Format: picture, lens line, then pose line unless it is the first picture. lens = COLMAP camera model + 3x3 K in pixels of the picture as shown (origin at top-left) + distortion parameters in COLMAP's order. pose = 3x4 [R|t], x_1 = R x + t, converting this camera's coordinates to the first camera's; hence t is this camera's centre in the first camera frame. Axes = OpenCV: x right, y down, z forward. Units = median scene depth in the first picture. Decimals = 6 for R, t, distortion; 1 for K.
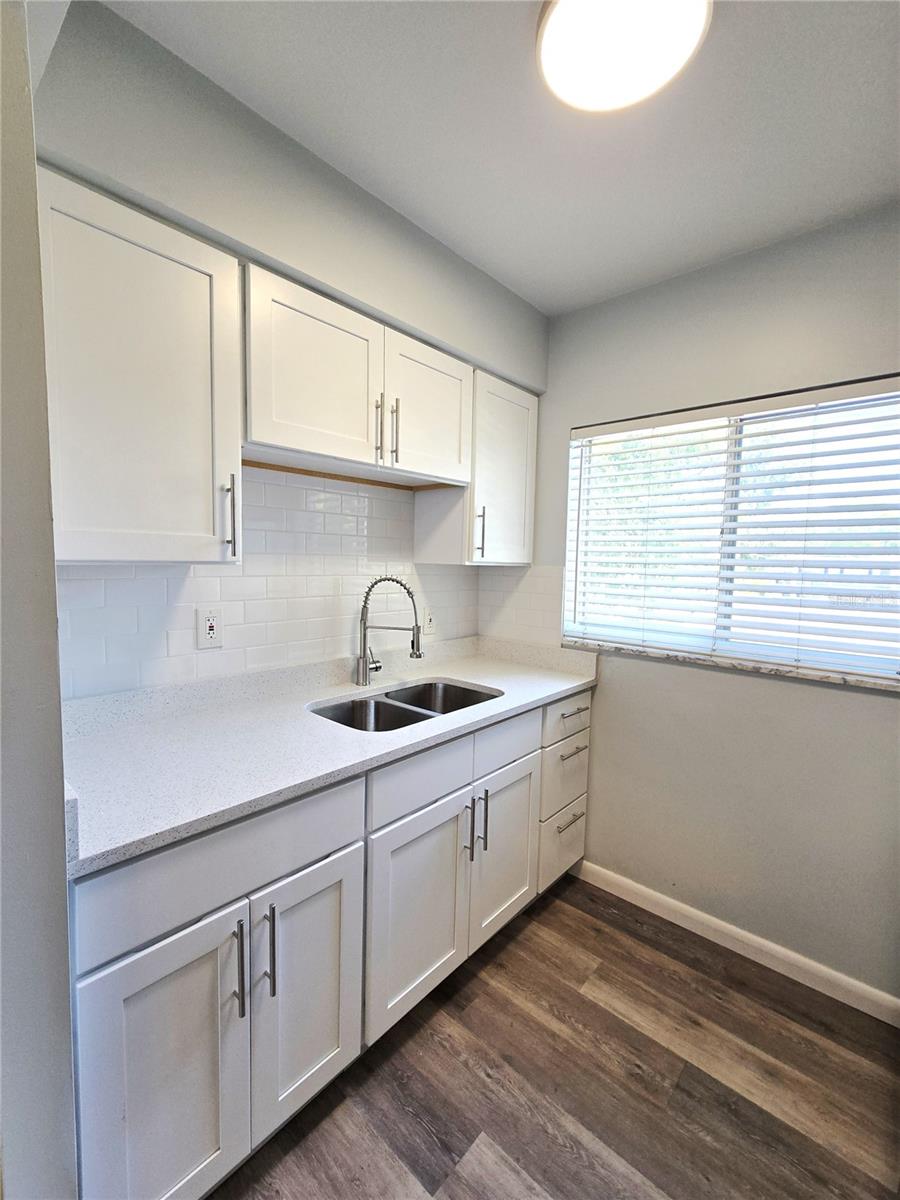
lens RADIAL K [[509.6, 0, 450.2], [0, 509.6, 596.7], [0, 0, 1]] dist [-0.000736, -0.000425]
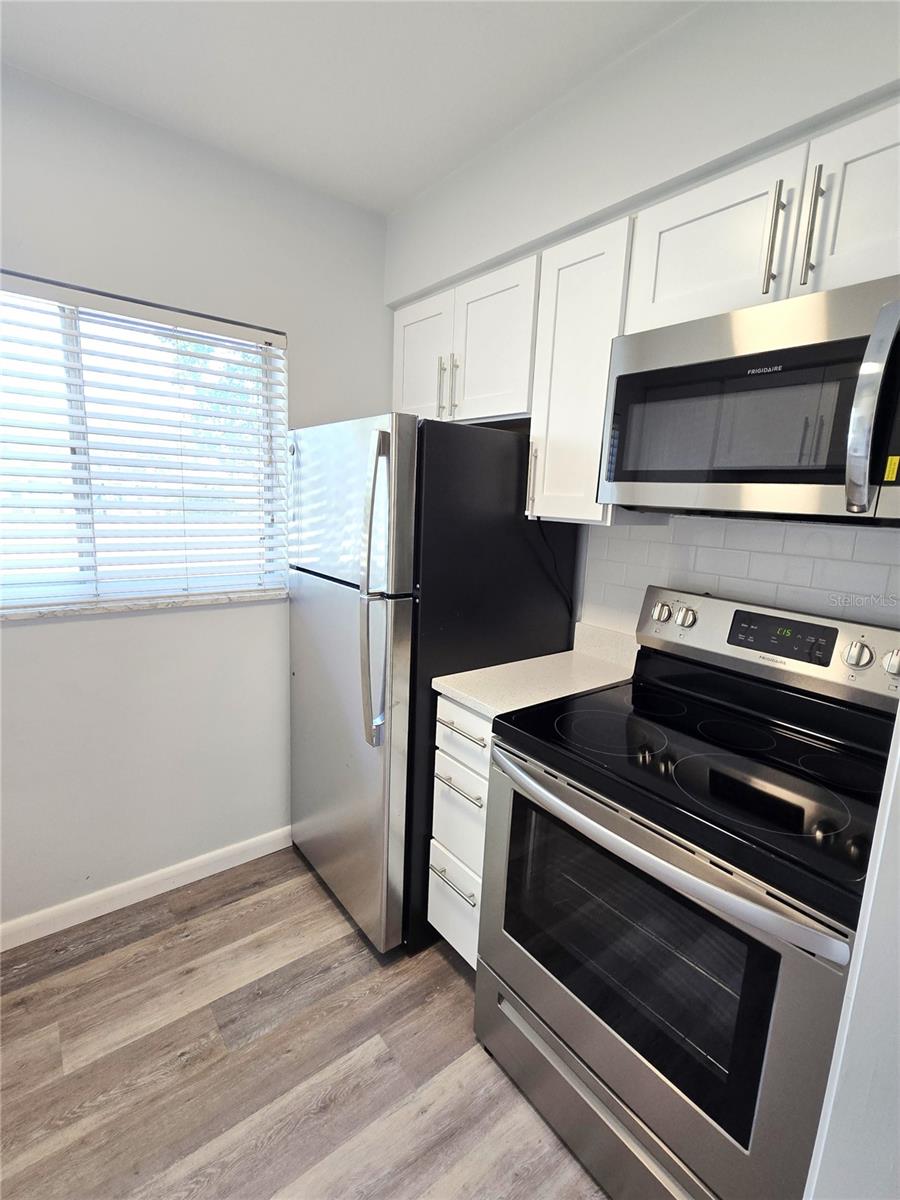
lens RADIAL K [[554.0, 0, 448.9], [0, 554.0, 595.3], [0, 0, 1]] dist [0.001264, -0.000266]
pose [[0.179249, -0.184348, 0.966378, -0.281282], [0.038914, 0.982847, 0.180271, -0.040338], [-0.983034, 0.005293, 0.183348, 0.268607]]
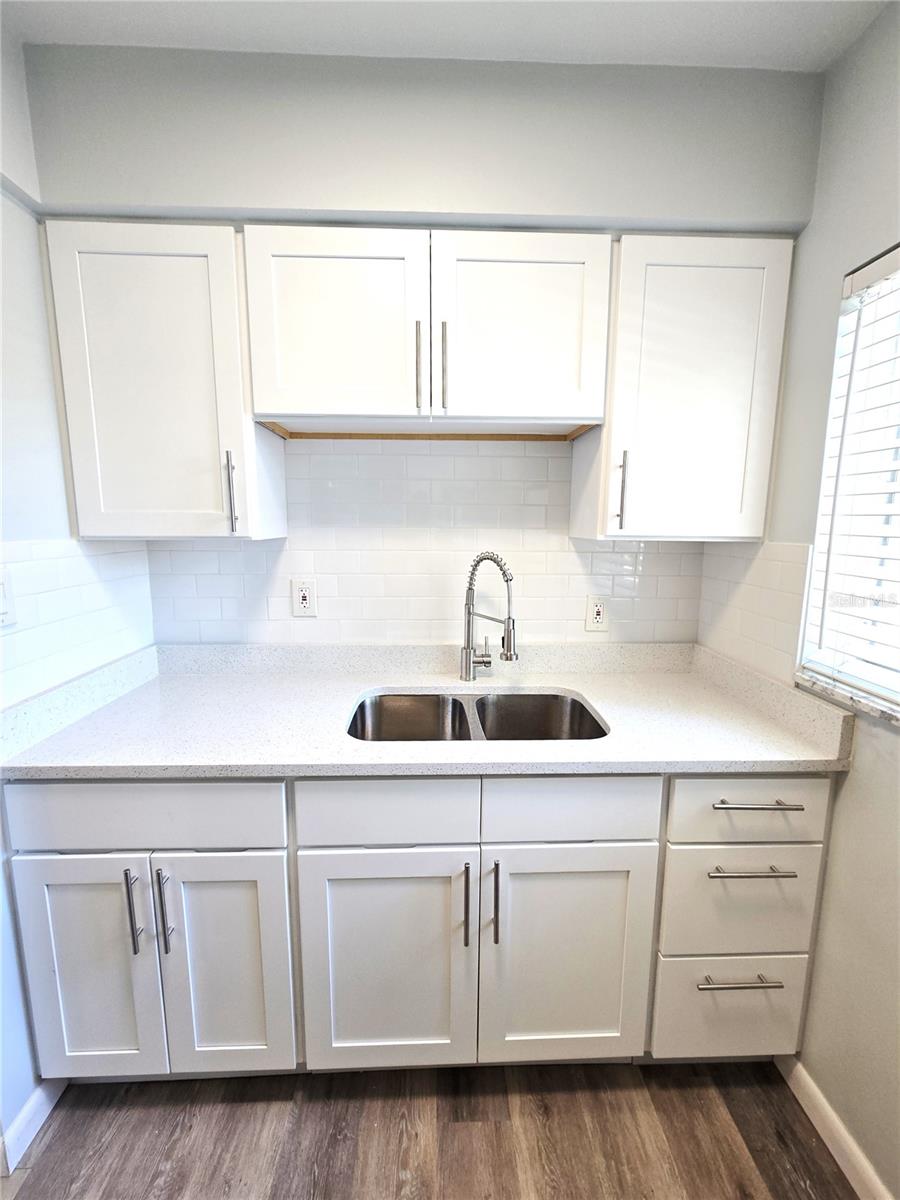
lens RADIAL K [[498.0, 0, 450.5], [0, 498.0, 596.7], [0, 0, 1]] dist [0.000673, -0.000625]
pose [[0.690570, 0.089753, -0.717675, 0.430406], [-0.045783, 0.995705, 0.080471, -0.034334], [0.721815, -0.022714, 0.691713, 0.430428]]
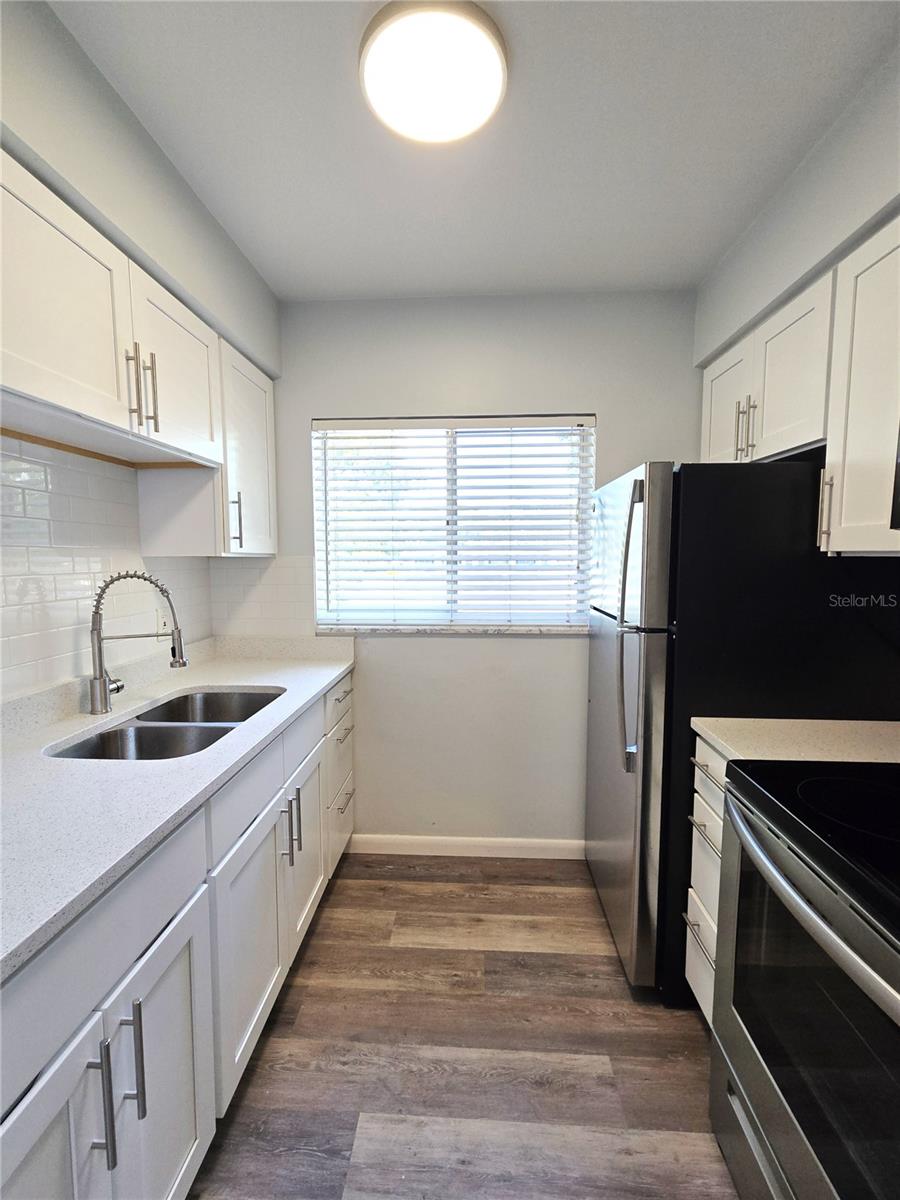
lens RADIAL K [[503.6, 0, 450.9], [0, 503.6, 597.3], [0, 0, 1]] dist [0.000656, -0.000423]
pose [[0.781028, -0.075598, 0.619903, -0.233846], [0.067246, 0.997055, 0.036868, 0.004455], [-0.620864, 0.012891, 0.783812, 0.063778]]
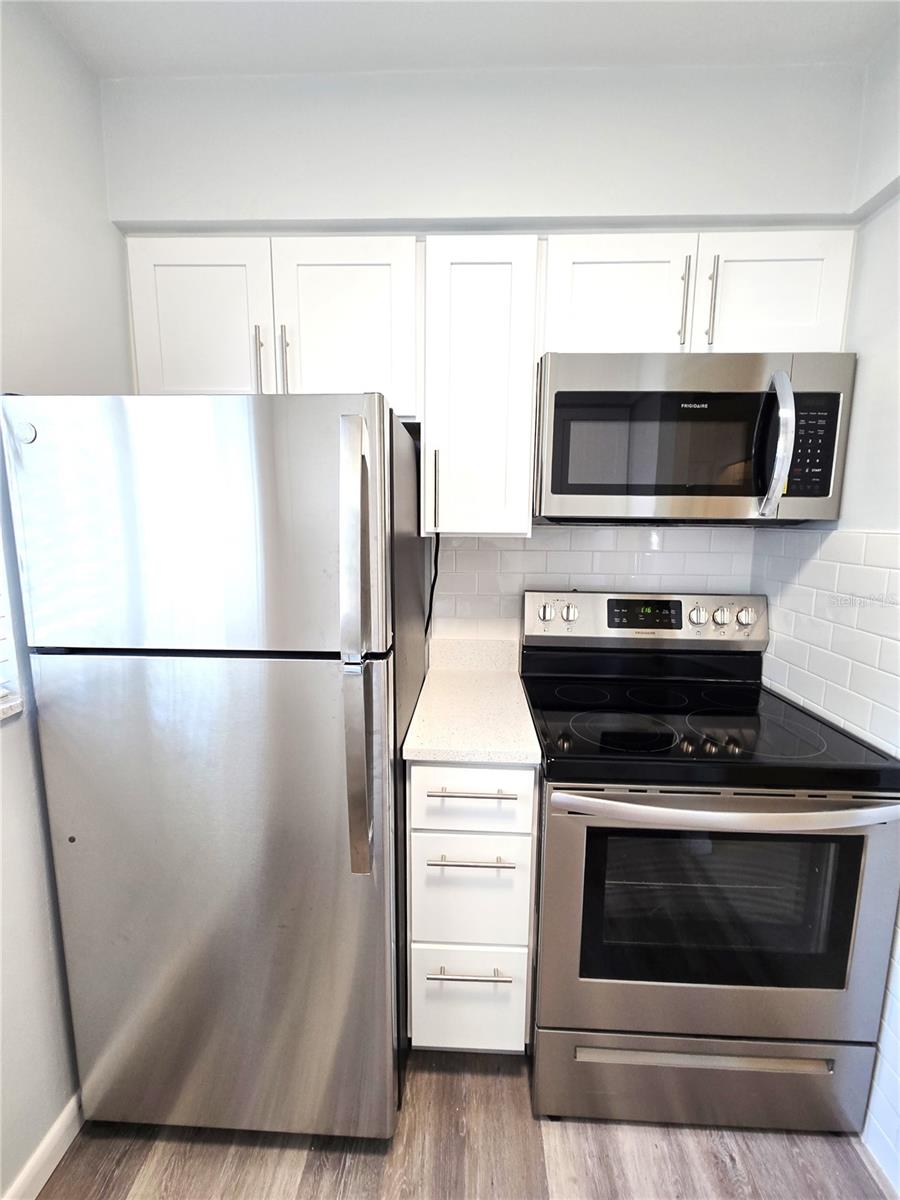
lens RADIAL K [[498.0, 0, 450.5], [0, 498.0, 596.7], [0, 0, 1]] dist [0.000673, -0.000625]
pose [[-0.633106, -0.136799, 0.761881, 0.065328], [0.040973, 0.976957, 0.209464, -0.060311], [-0.772980, 0.163830, -0.612912, 0.762580]]
